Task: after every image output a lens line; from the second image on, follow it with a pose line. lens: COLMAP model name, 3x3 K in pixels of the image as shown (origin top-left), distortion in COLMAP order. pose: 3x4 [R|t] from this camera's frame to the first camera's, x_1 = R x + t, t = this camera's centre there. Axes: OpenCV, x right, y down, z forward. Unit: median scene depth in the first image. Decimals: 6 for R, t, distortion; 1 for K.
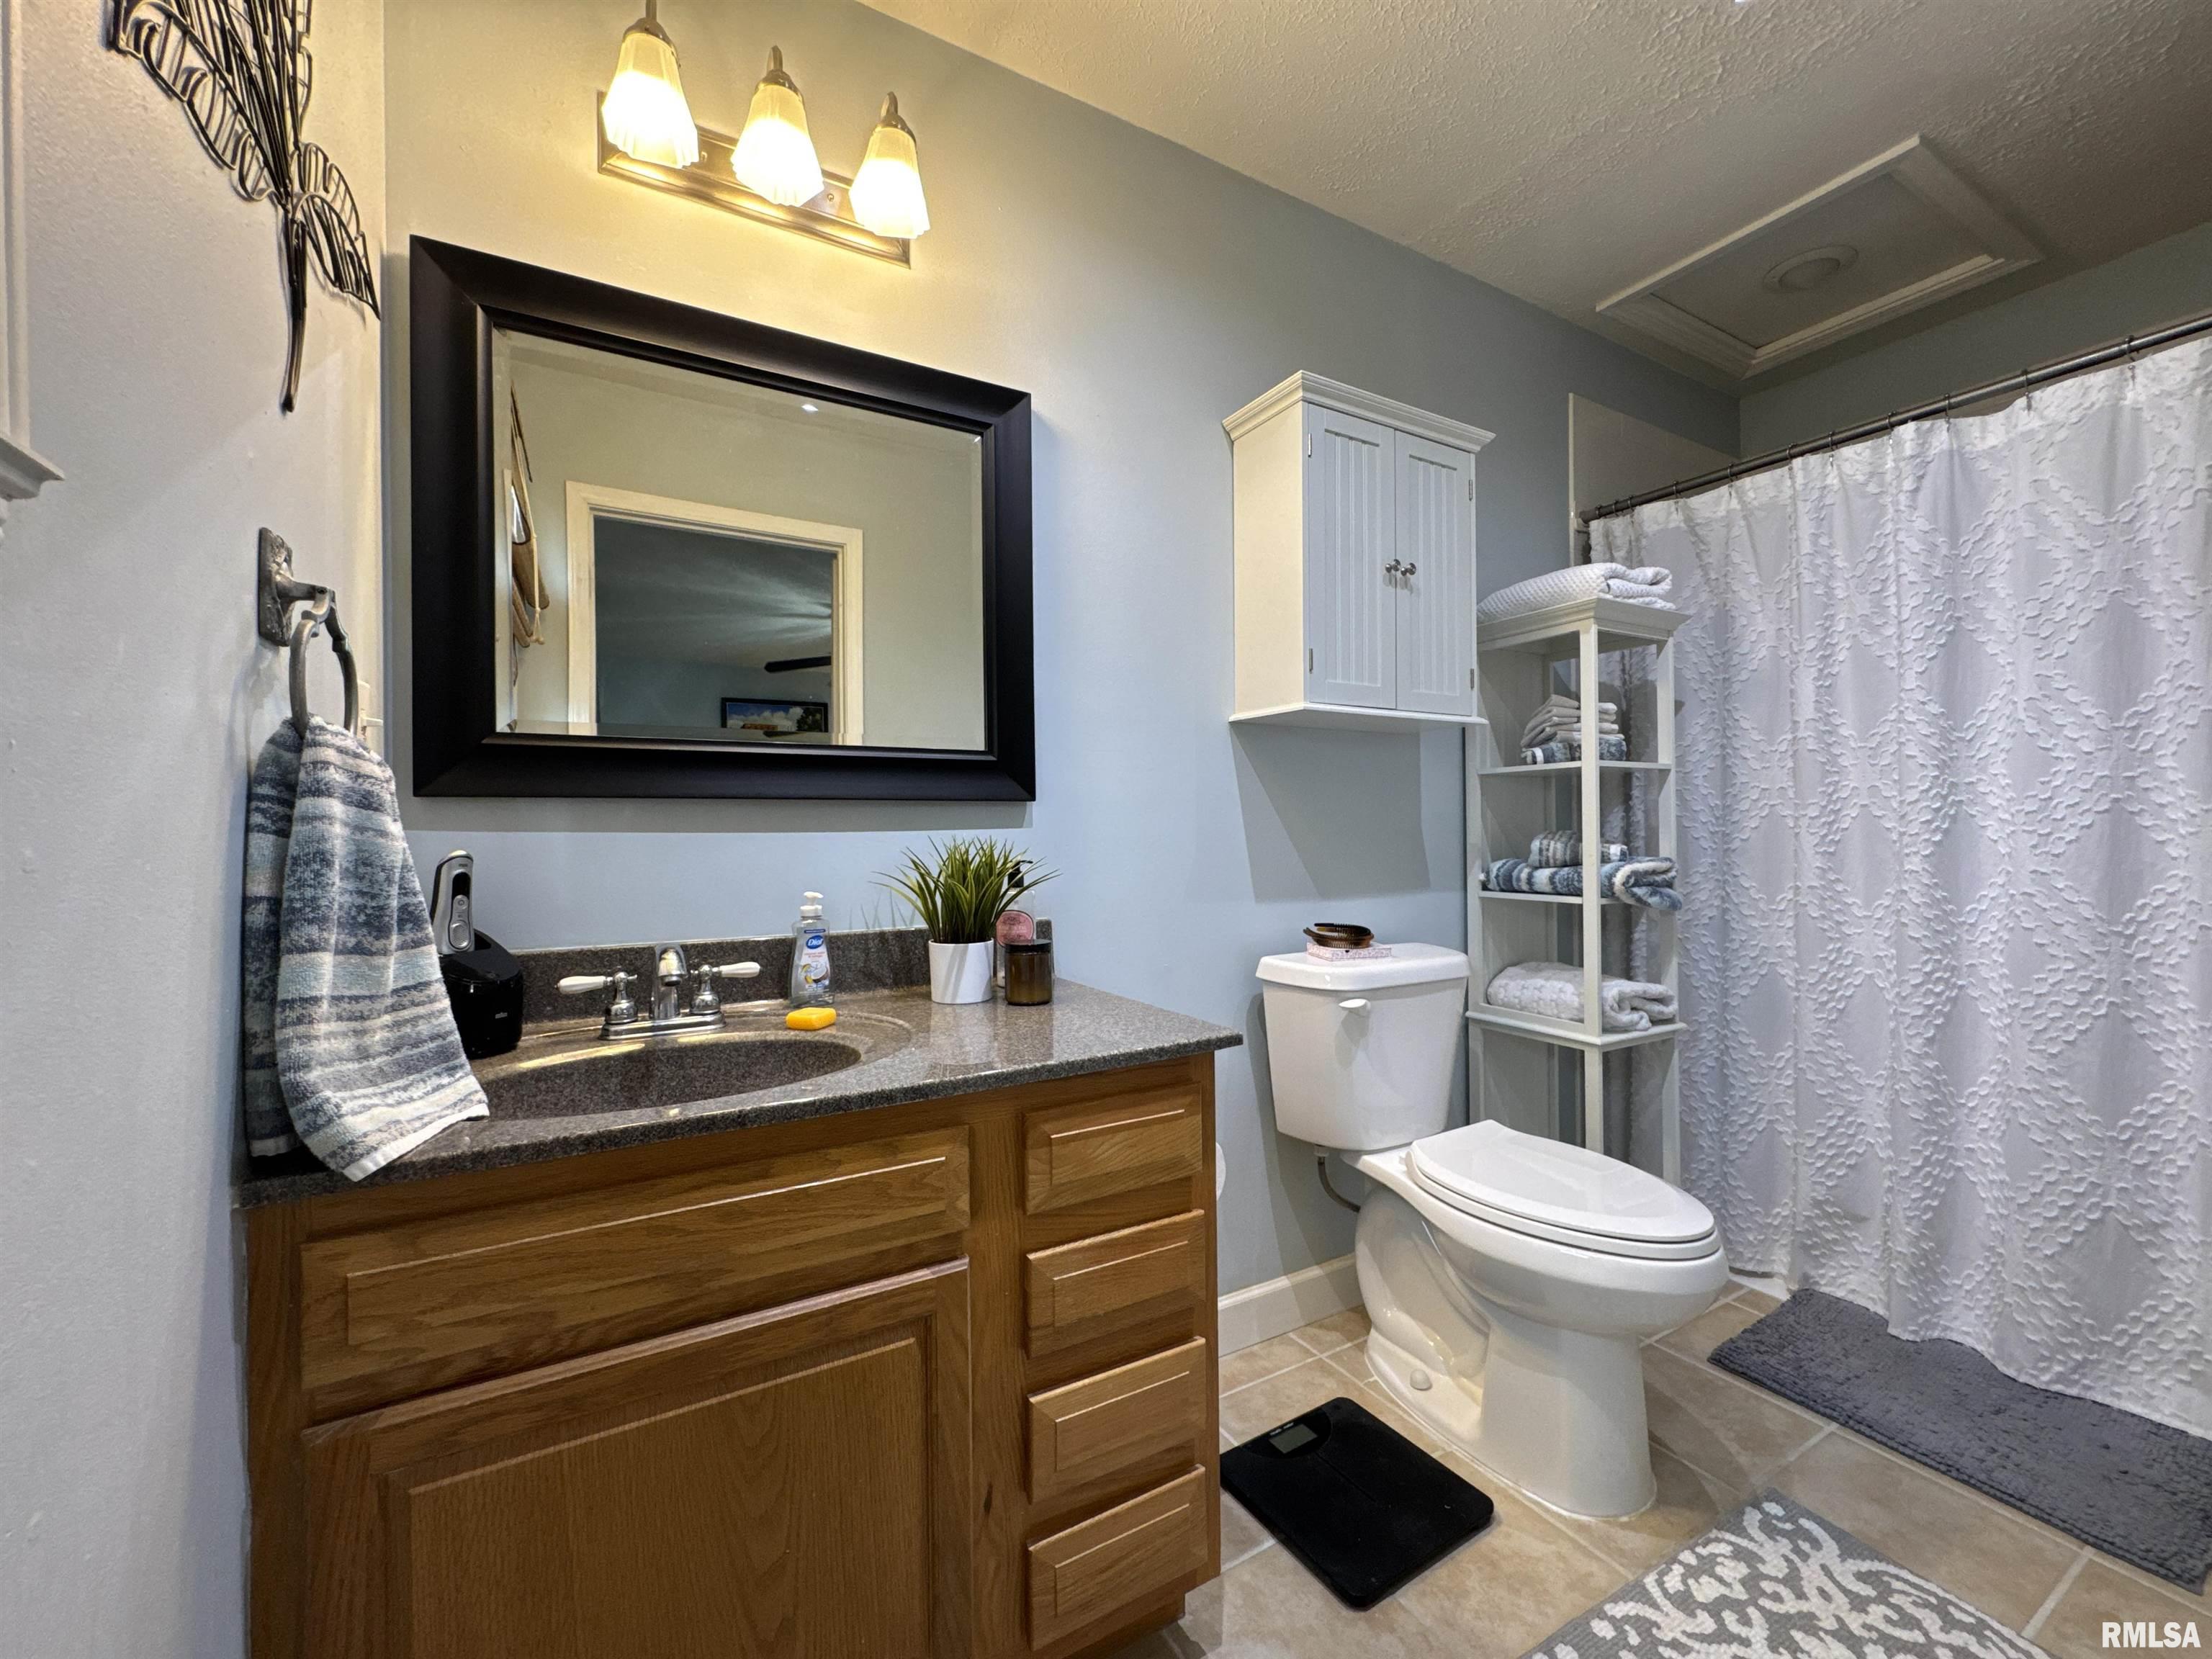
lens RADIAL K [[881.9, 0, 1105.8], [0, 881.9, 827.7], [0, 0, 1]] dist [-0.002205, -0.000549]
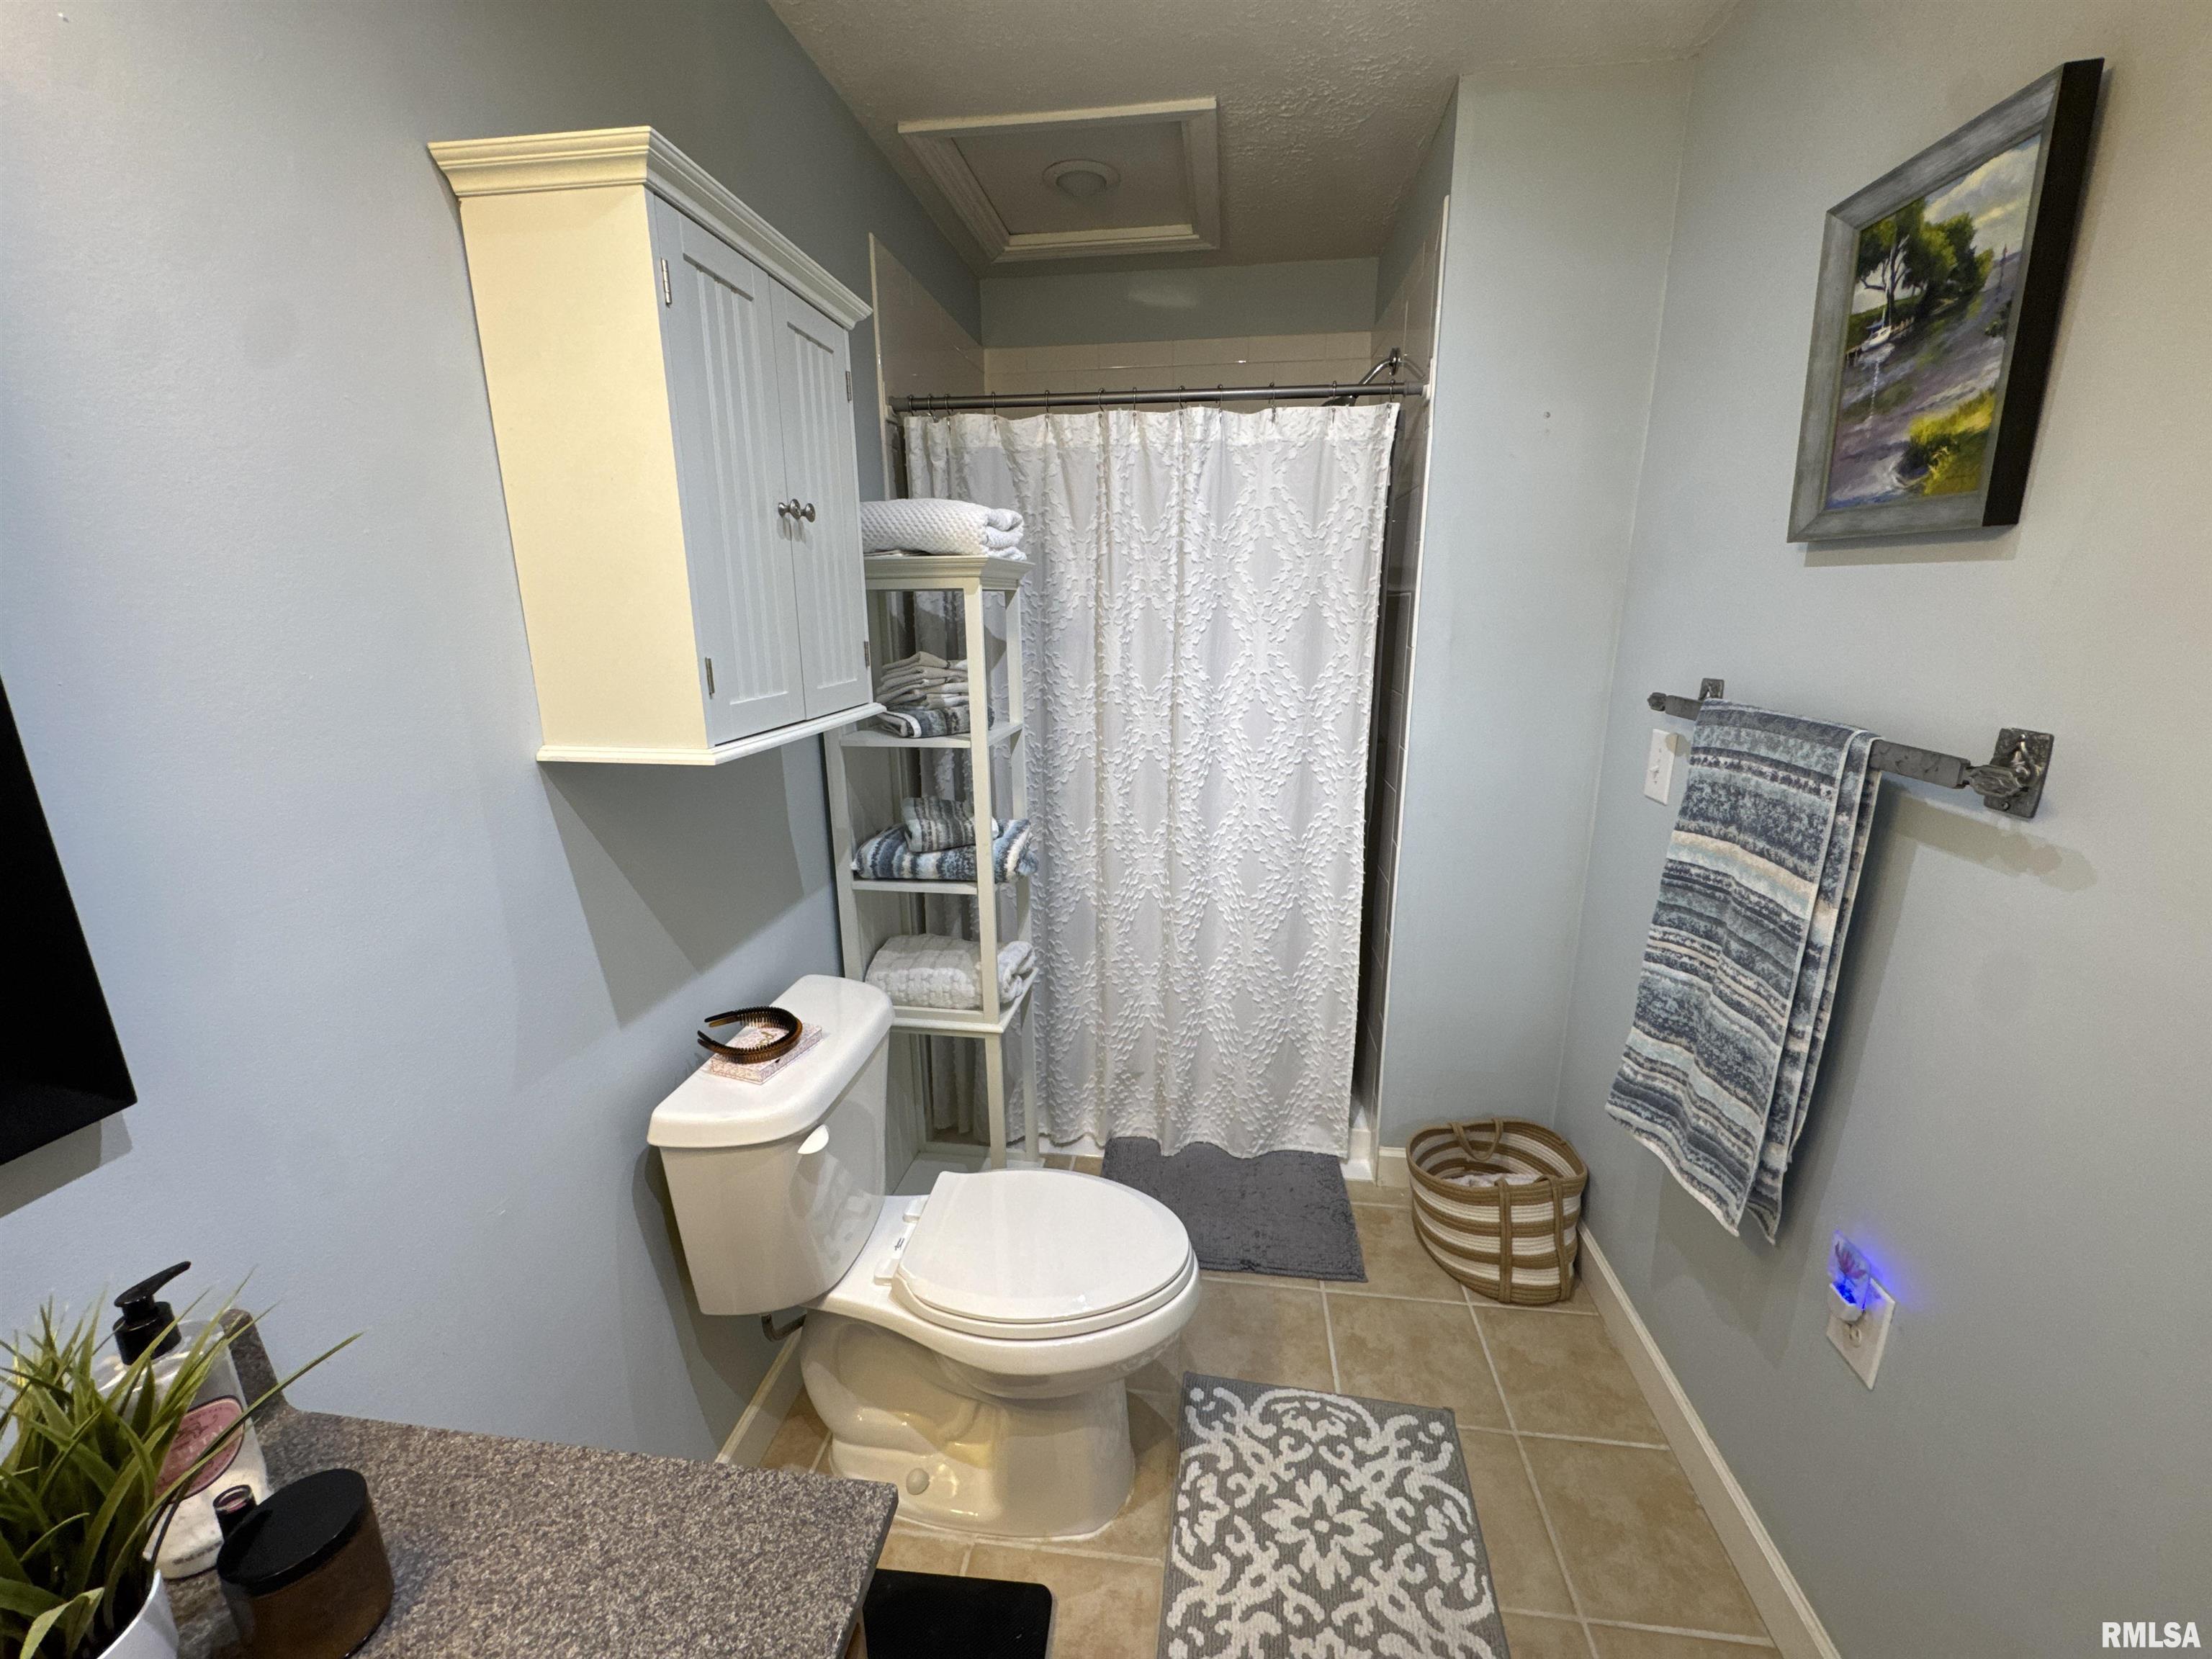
lens RADIAL K [[881.9, 0, 1104.5], [0, 881.9, 828.4], [0, 0, 1]] dist [-0.002205, -0.000549]
pose [[0.607463, -0.192503, 0.770669, -0.081377], [0.000837, 0.970346, 0.241720, -0.209380], [-0.794348, -0.146191, 0.589610, 0.363051]]
